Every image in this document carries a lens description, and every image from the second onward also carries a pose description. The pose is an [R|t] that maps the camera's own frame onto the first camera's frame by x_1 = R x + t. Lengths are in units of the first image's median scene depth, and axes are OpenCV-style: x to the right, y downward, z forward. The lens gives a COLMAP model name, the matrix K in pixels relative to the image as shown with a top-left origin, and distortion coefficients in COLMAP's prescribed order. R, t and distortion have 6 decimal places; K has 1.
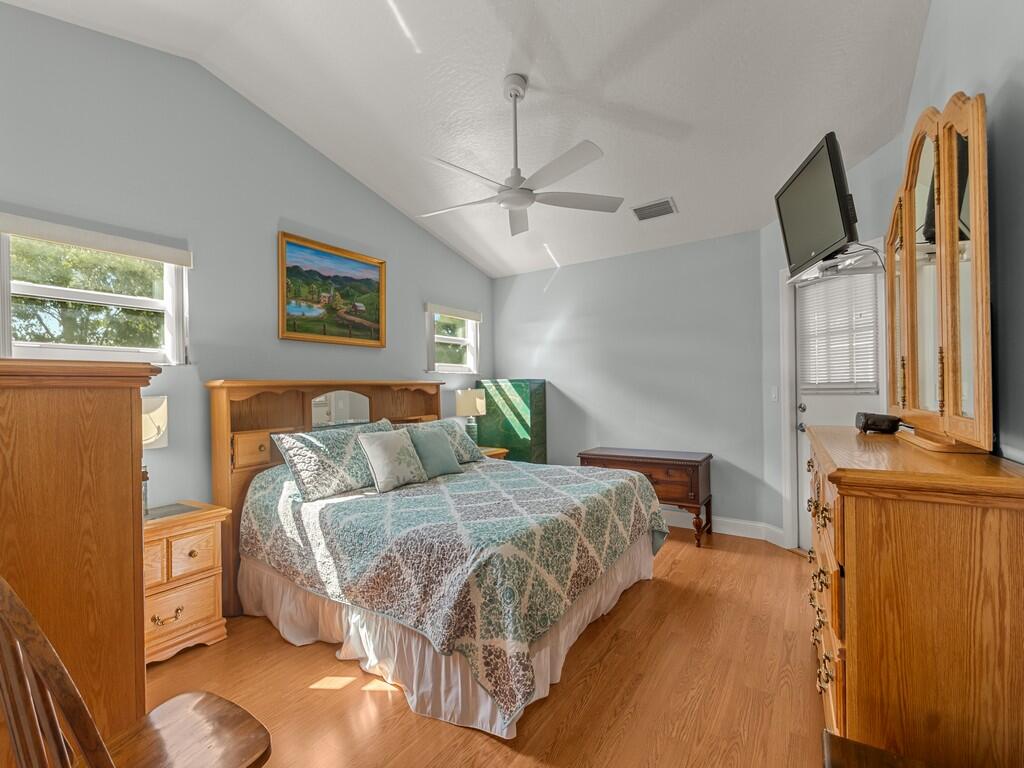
lens RADIAL K [[474.8, 0, 487.1], [0, 474.8, 389.0], [0, 0, 1]] dist [0.028791, 0.000070]
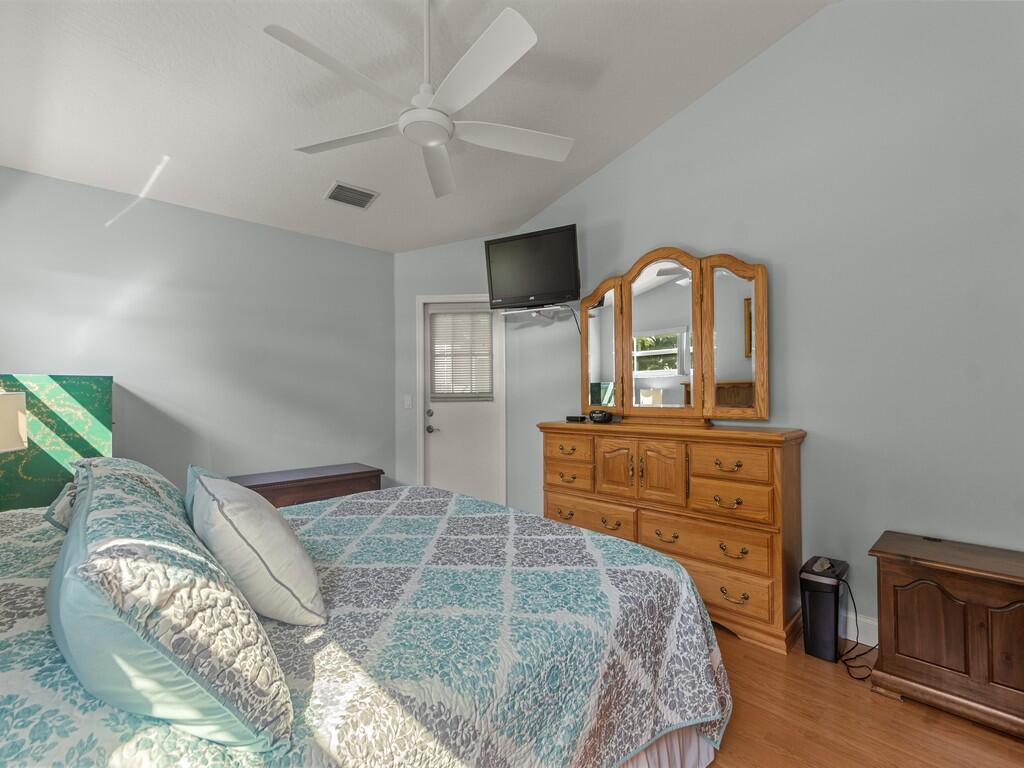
lens RADIAL K [[474.8, 0, 487.1], [0, 474.8, 389.0], [0, 0, 1]] dist [0.028791, 0.000070]
pose [[0.216657, 0.029660, 0.975797, -0.484546], [-0.000835, 0.999544, -0.030196, 0.014544], [-0.976247, 0.005728, 0.216583, 0.591762]]
